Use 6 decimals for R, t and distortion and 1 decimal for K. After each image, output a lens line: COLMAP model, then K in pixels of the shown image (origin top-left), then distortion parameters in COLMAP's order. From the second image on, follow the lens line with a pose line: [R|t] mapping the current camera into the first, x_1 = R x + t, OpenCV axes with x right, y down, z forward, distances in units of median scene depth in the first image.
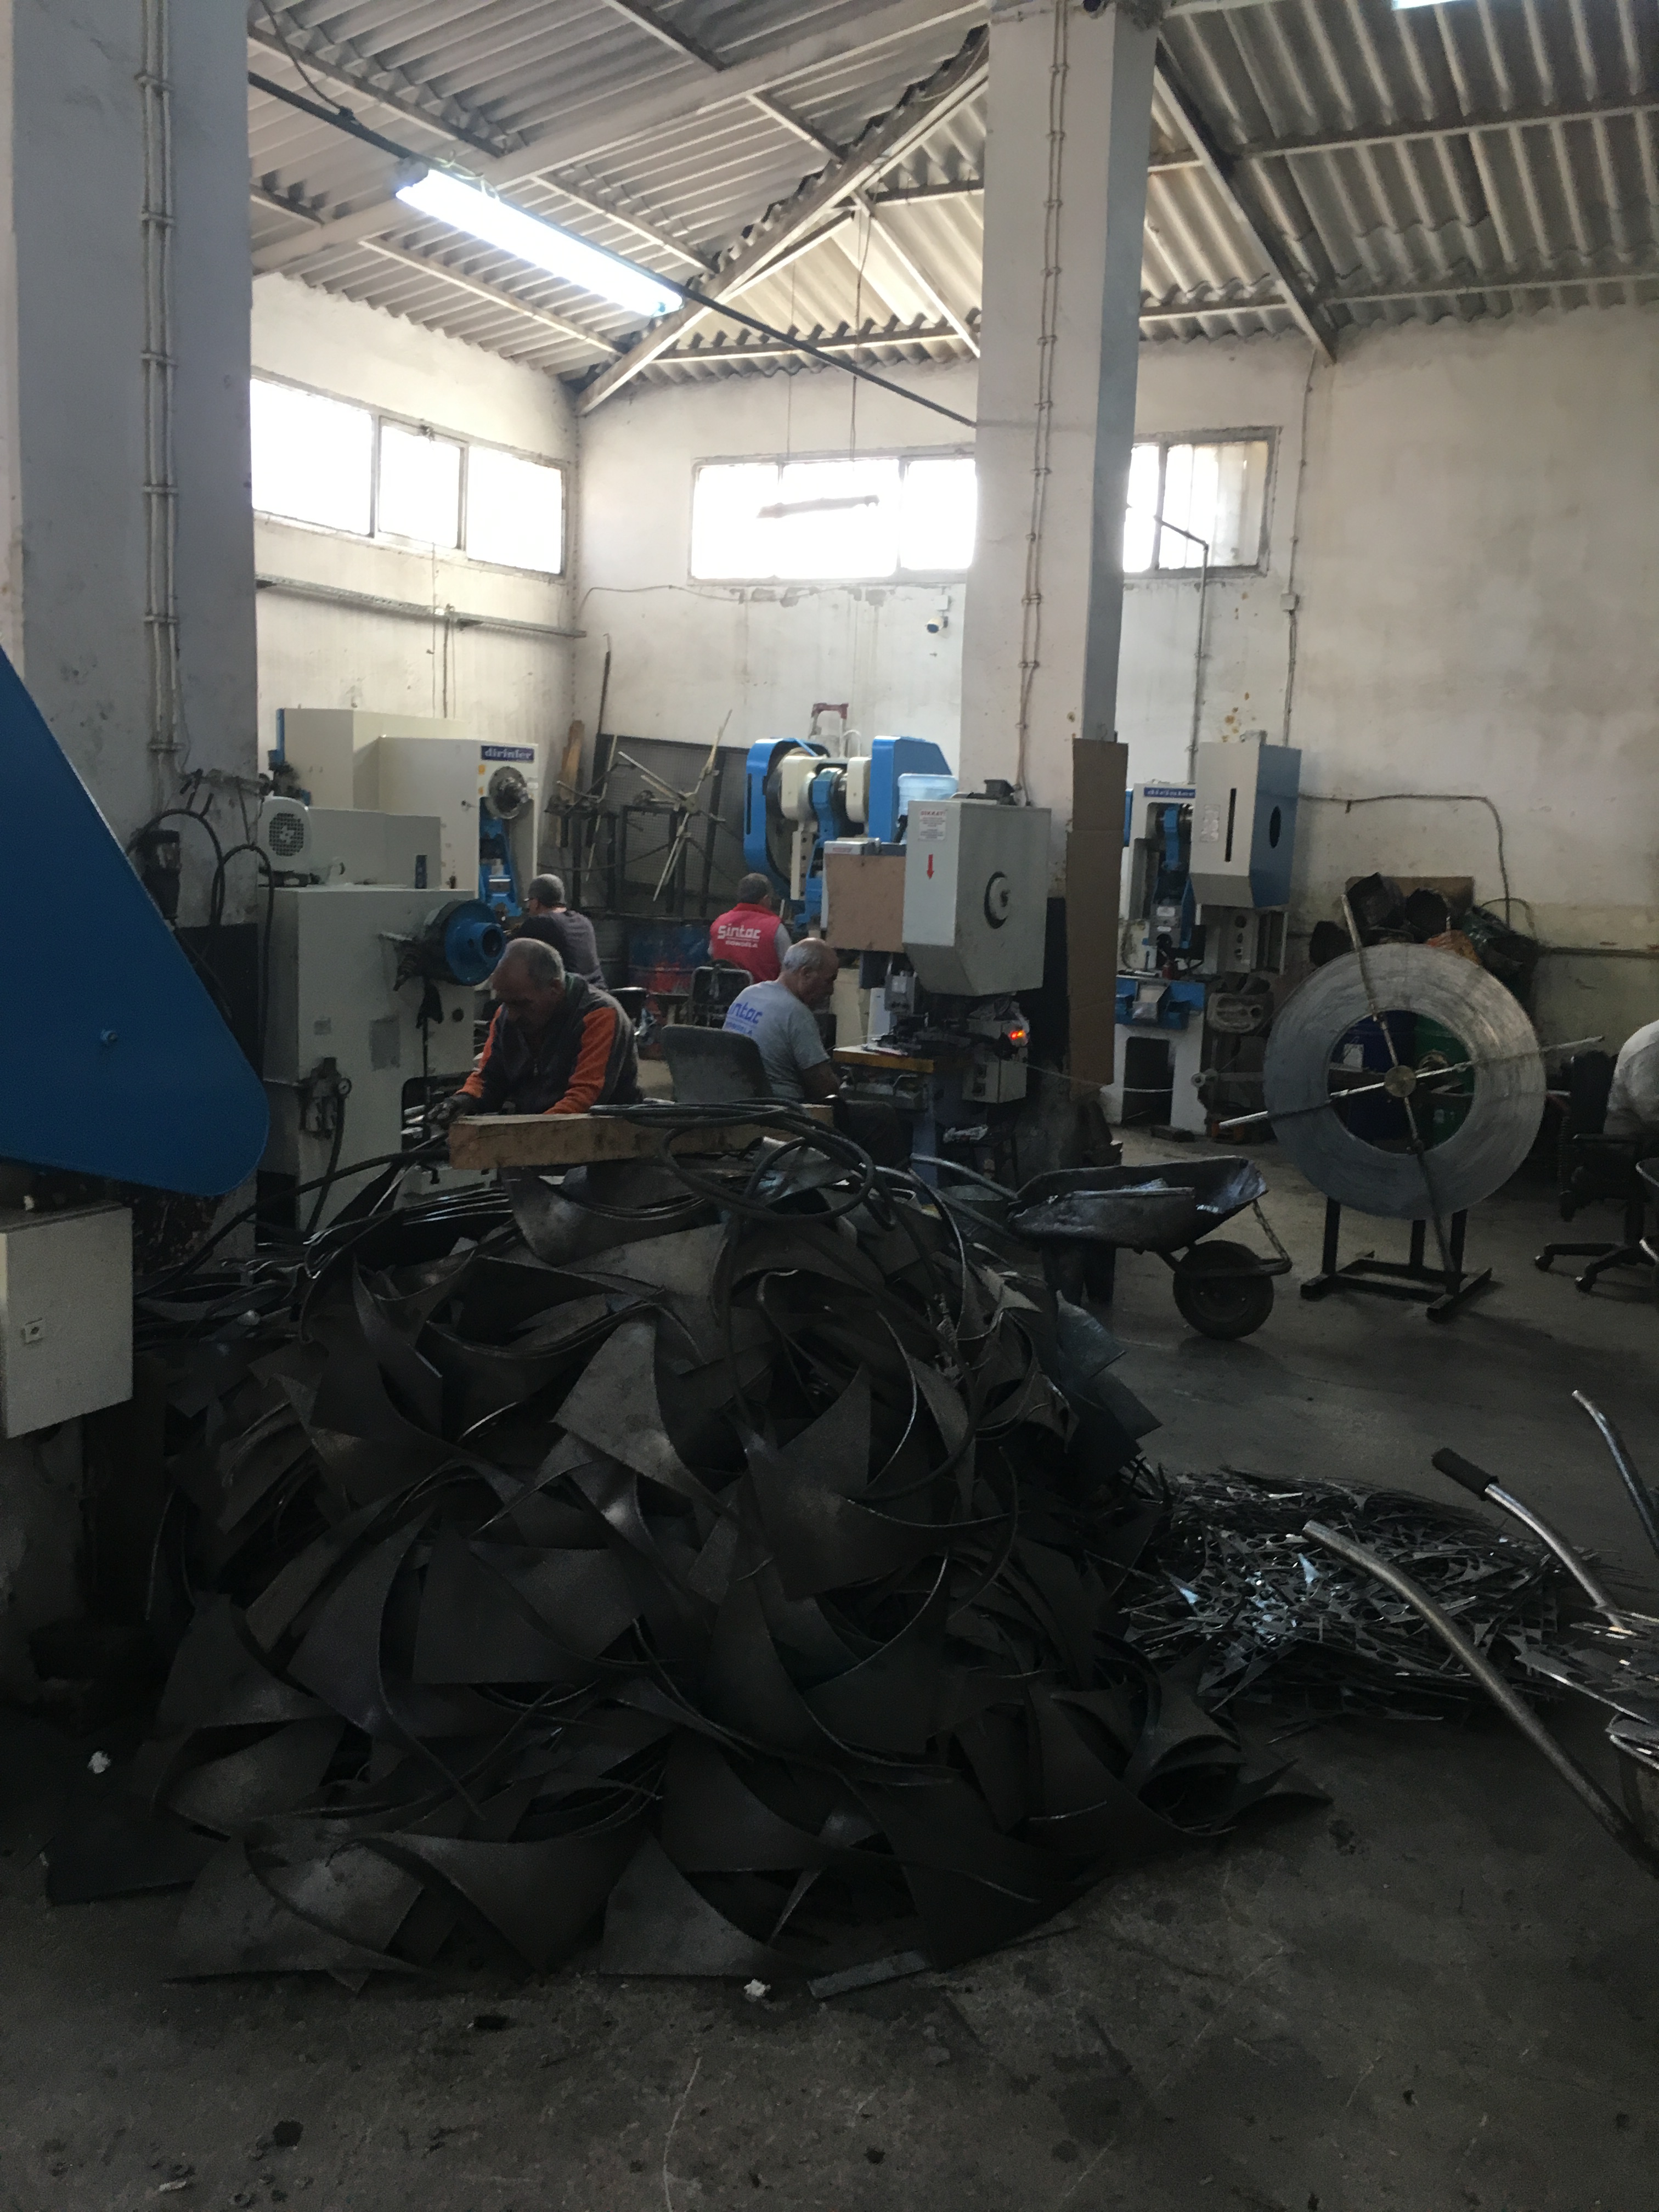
lens RADIAL K [[1887.8, 0, 829.5], [0, 1887.8, 1106.0], [0, 0, 1]] dist [0.078174, -0.098887]
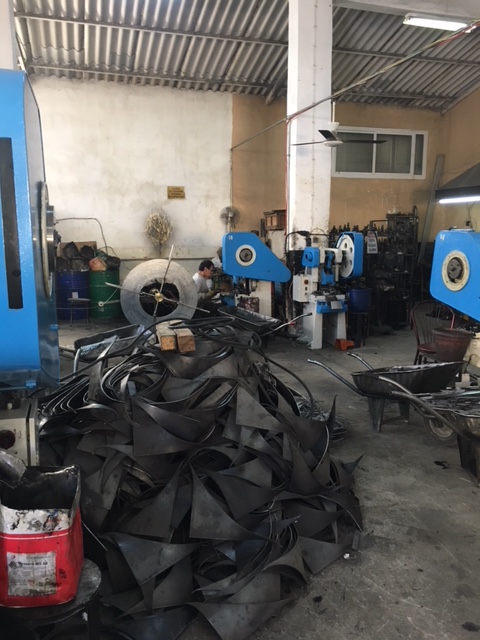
lens RADIAL K [[546.2, 0, 240.0], [0, 546.2, 320.0], [0, 0, 1]] dist [0.078174, -0.098887]
pose [[0.690430, -0.157825, 0.705973, -0.217475], [0.142838, 0.986440, 0.080832, -0.021052], [-0.709157, 0.045031, 0.703611, 0.104722]]
